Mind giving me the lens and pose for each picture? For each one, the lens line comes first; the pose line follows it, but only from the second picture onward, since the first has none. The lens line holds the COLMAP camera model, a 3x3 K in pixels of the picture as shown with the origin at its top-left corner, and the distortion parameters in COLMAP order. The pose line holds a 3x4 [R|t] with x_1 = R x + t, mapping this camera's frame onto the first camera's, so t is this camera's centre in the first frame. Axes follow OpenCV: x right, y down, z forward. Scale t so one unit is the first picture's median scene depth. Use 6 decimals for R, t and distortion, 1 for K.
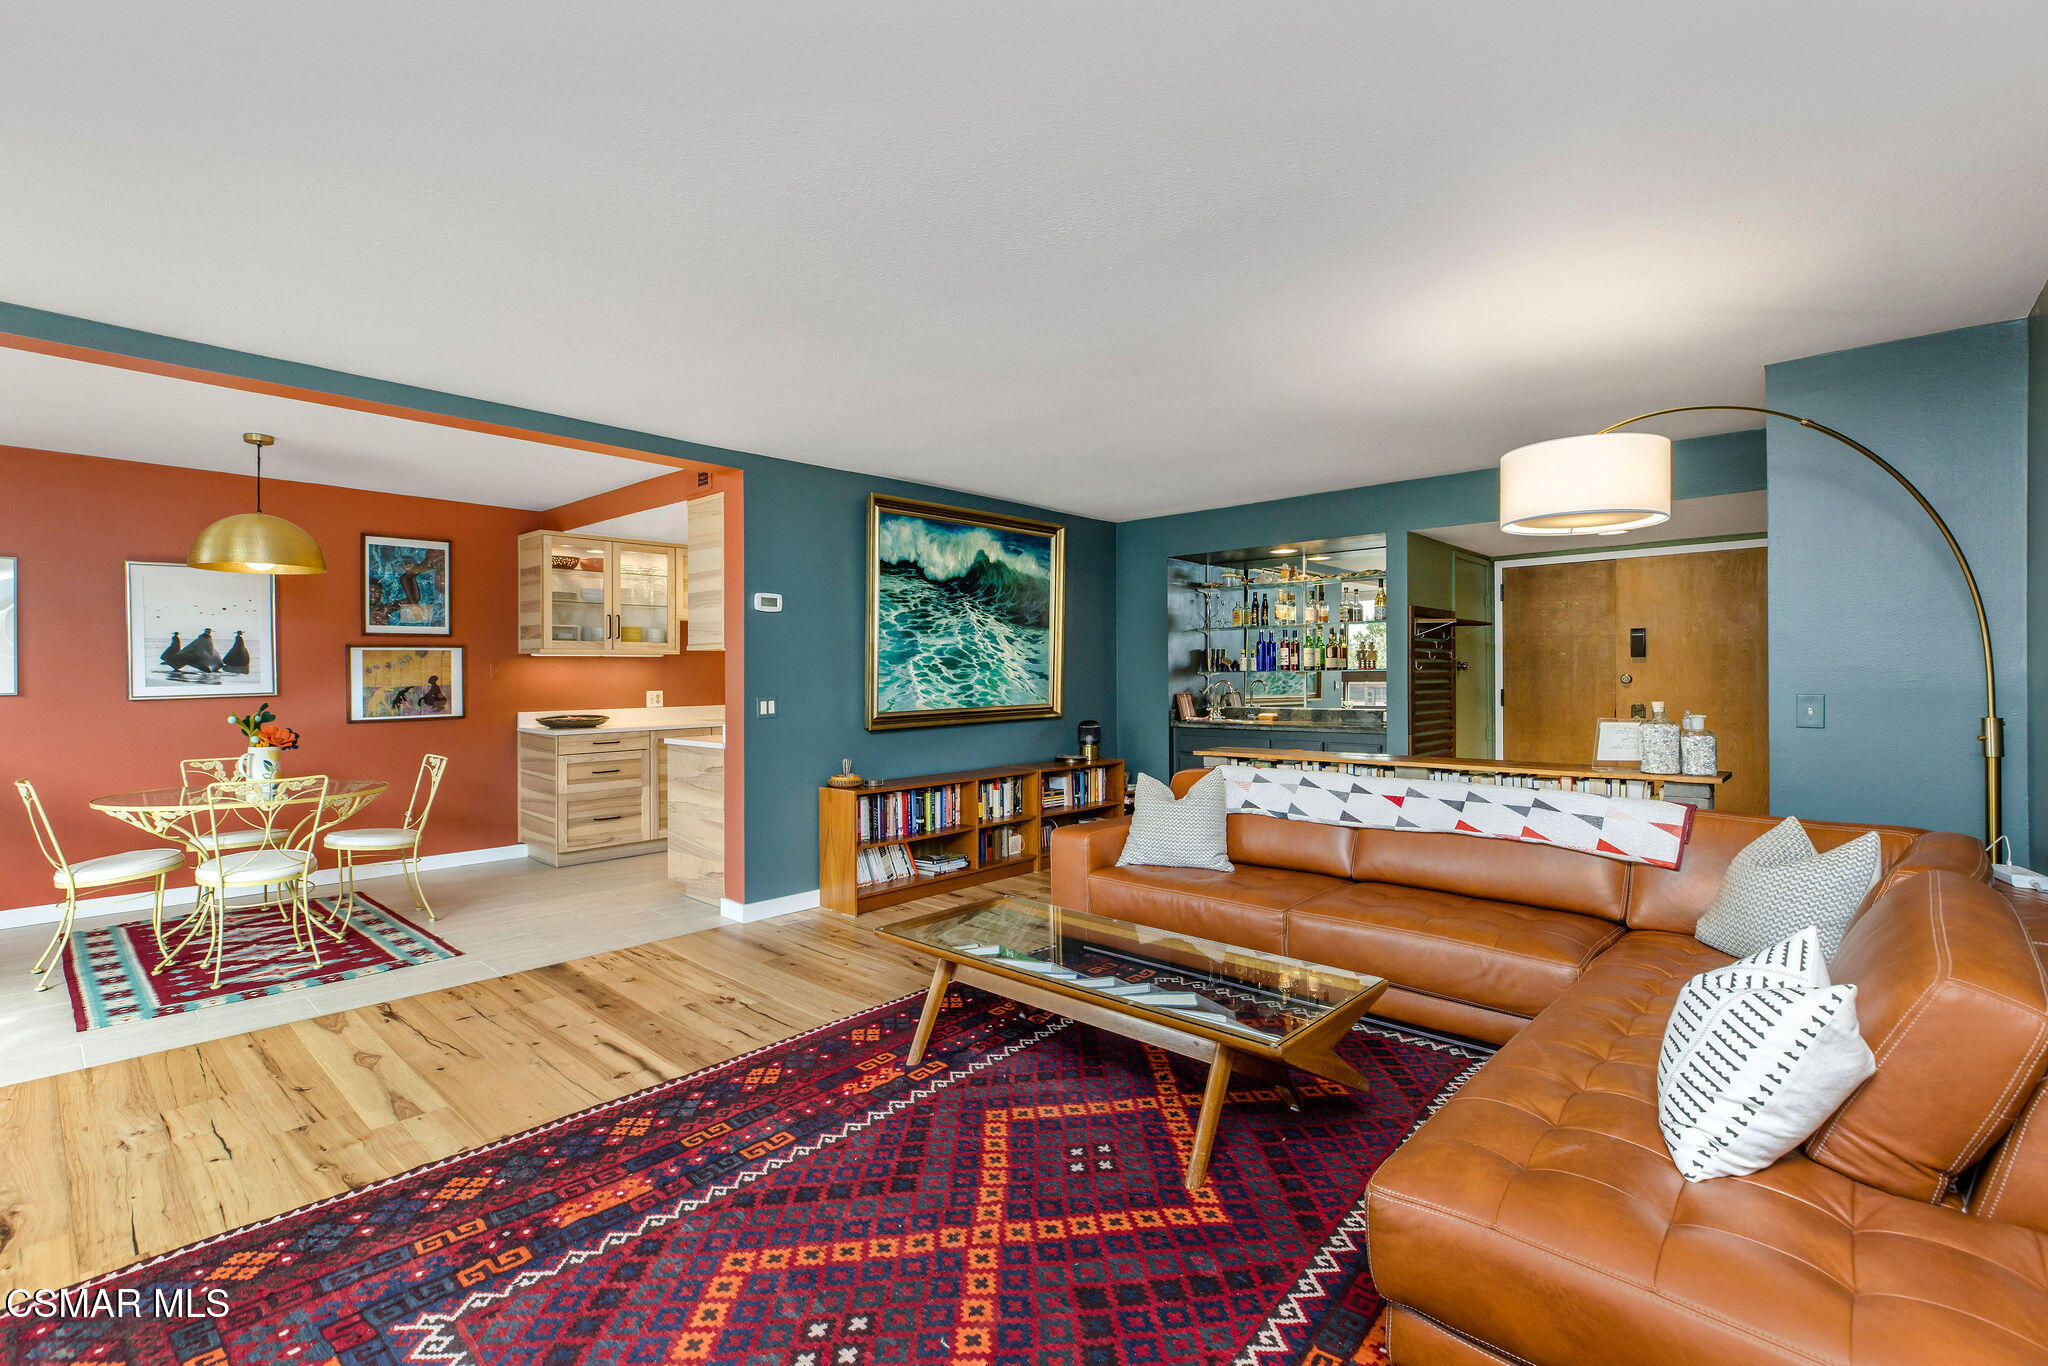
lens RADIAL K [[939.6, 0, 1015.4], [0, 939.6, 682.9], [0, 0, 1]] dist [0.000199, -0.001809]
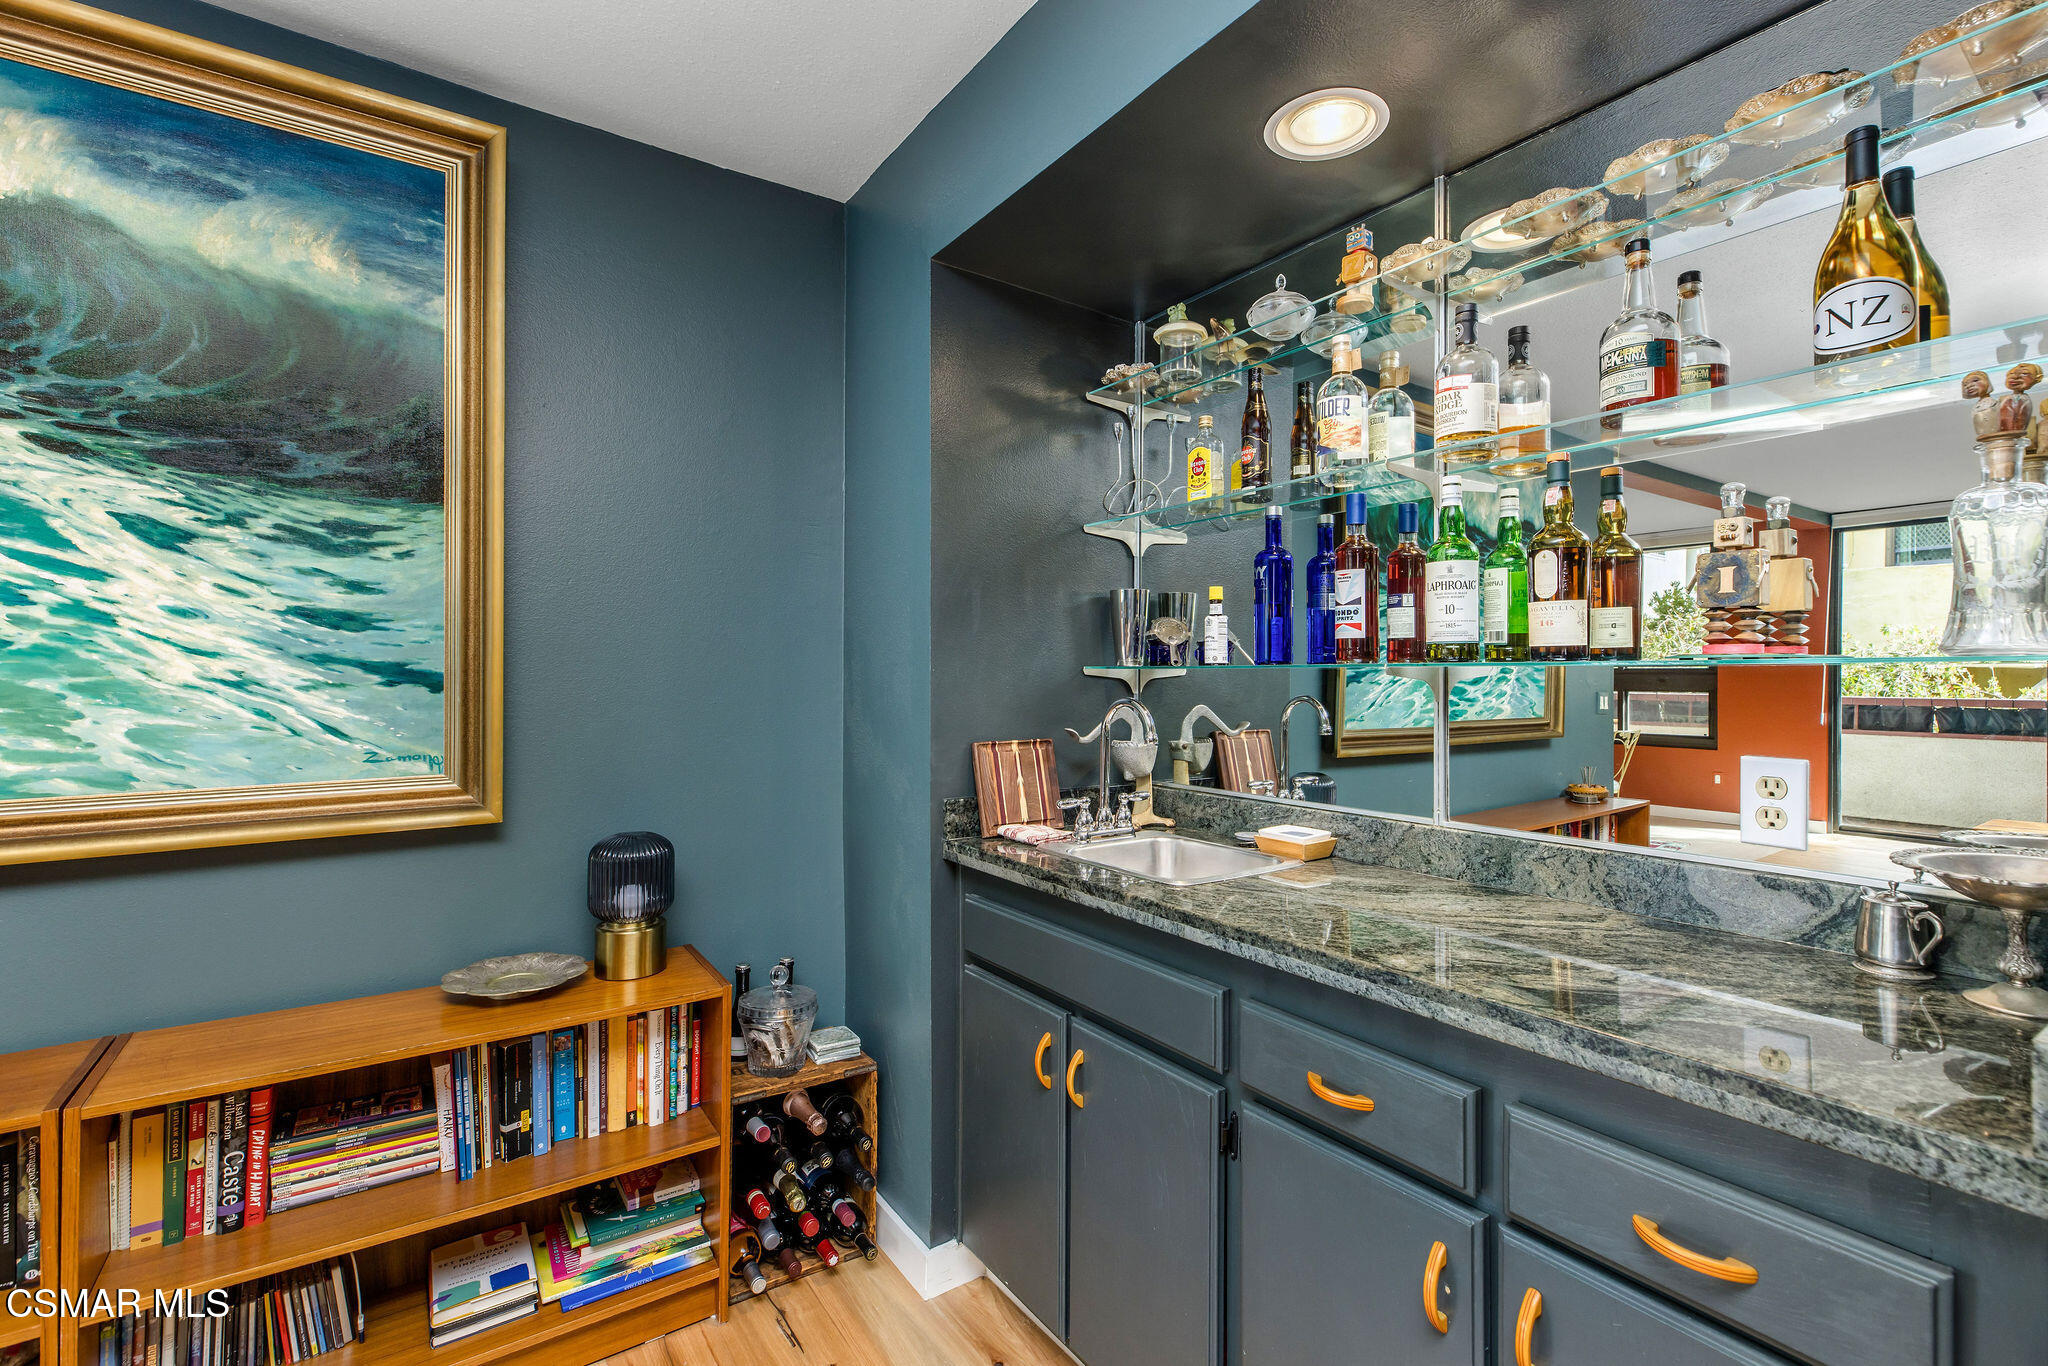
lens RADIAL K [[939.6, 0, 1037.1], [0, 939.6, 682.3], [0, 0, 1]] dist [0.000199, -0.001809]
pose [[0.979217, 0.005819, -0.202731, 0.257879], [-0.007685, 0.999935, -0.008419, -0.004832], [0.202668, 0.009802, 0.979198, 0.750221]]
